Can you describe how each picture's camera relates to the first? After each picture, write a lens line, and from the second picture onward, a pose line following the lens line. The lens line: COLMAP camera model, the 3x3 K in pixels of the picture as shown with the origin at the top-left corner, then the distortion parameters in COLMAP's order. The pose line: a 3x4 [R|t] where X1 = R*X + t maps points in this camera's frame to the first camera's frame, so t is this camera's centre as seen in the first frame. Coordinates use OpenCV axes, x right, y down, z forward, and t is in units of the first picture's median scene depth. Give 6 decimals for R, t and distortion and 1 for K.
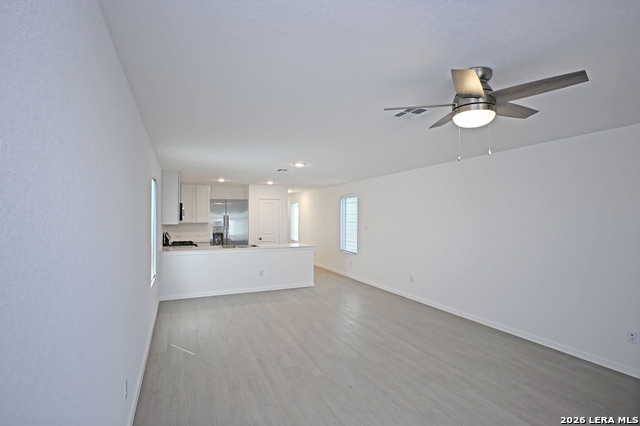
lens RADIAL K [[313.9, 0, 320.2], [0, 313.9, 215.1], [0, 0, 1]] dist [0.004921, 0.000166]
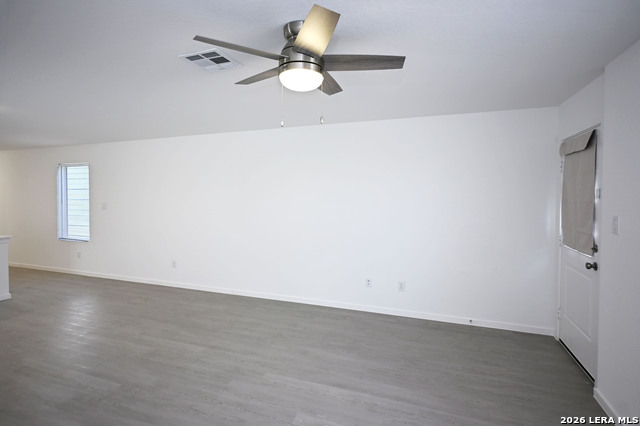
lens RADIAL K [[313.9, 0, 324.5], [0, 313.9, 198.8], [0, 0, 1]] dist [0.004921, 0.000166]
pose [[0.701174, -0.013054, 0.712871, -0.066302], [-0.003680, 0.999753, 0.021927, 0.007007], [-0.712981, -0.017998, 0.700953, 0.195627]]
